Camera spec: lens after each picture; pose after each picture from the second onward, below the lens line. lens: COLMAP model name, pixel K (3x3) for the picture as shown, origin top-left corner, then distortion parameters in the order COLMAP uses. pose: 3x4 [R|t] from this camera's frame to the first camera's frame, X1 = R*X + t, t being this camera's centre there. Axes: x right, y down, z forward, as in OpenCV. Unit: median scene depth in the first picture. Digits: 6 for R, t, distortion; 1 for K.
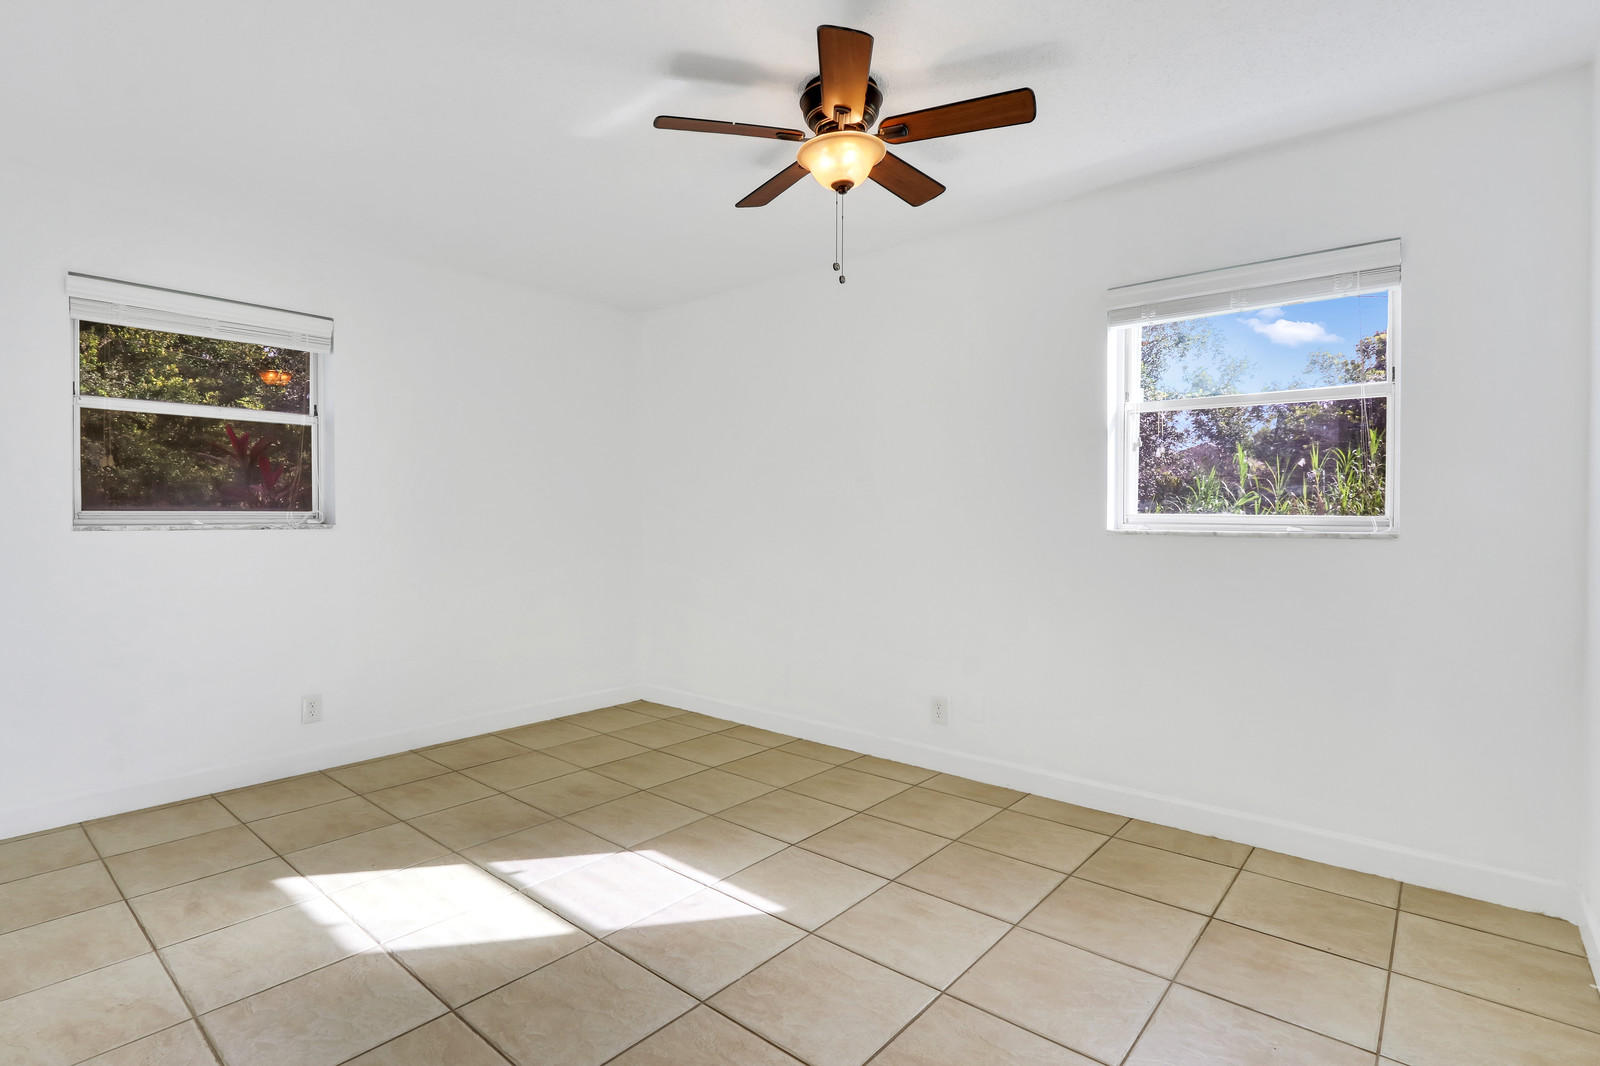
lens RADIAL K [[775.8, 0, 763.0], [0, 775.8, 536.0], [0, 0, 1]] dist [-0.013244, 0.001500]
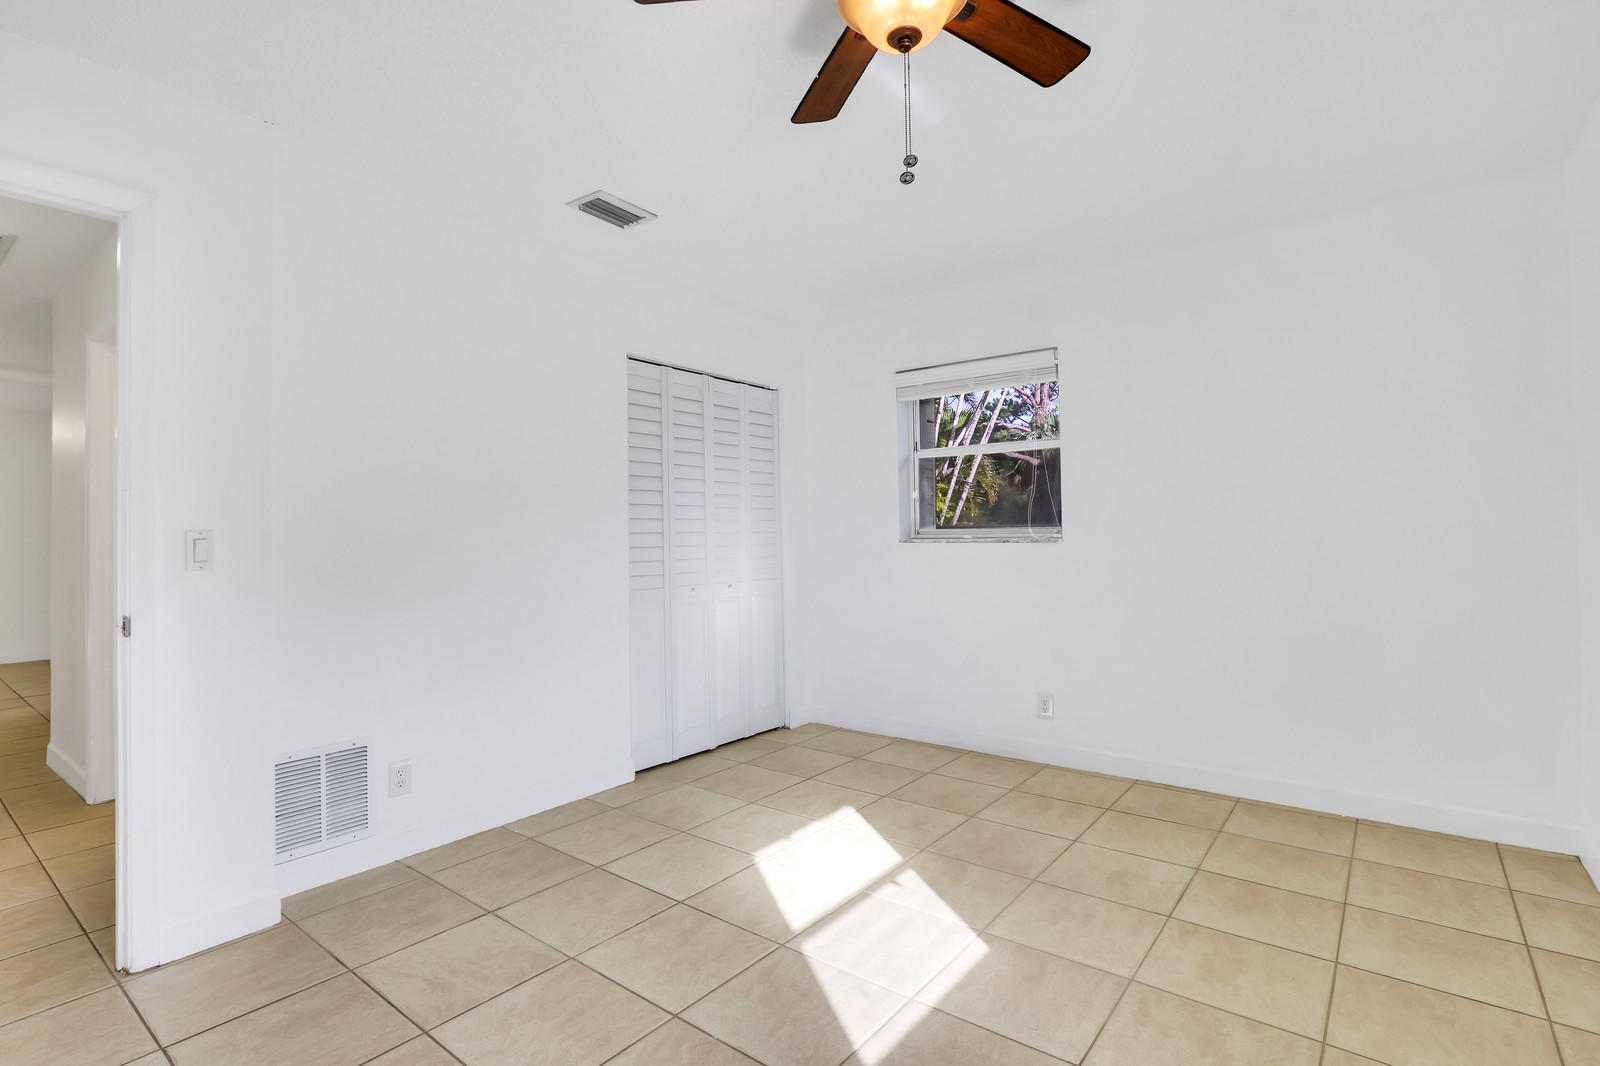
lens RADIAL K [[775.8, 0, 796.7], [0, 775.8, 527.5], [0, 0, 1]] dist [-0.013244, 0.001500]
pose [[0.068106, -0.010129, -0.997627, 0.561451], [-0.016202, 0.999805, -0.011257, -0.013689], [0.997547, 0.016930, 0.067928, 0.648045]]
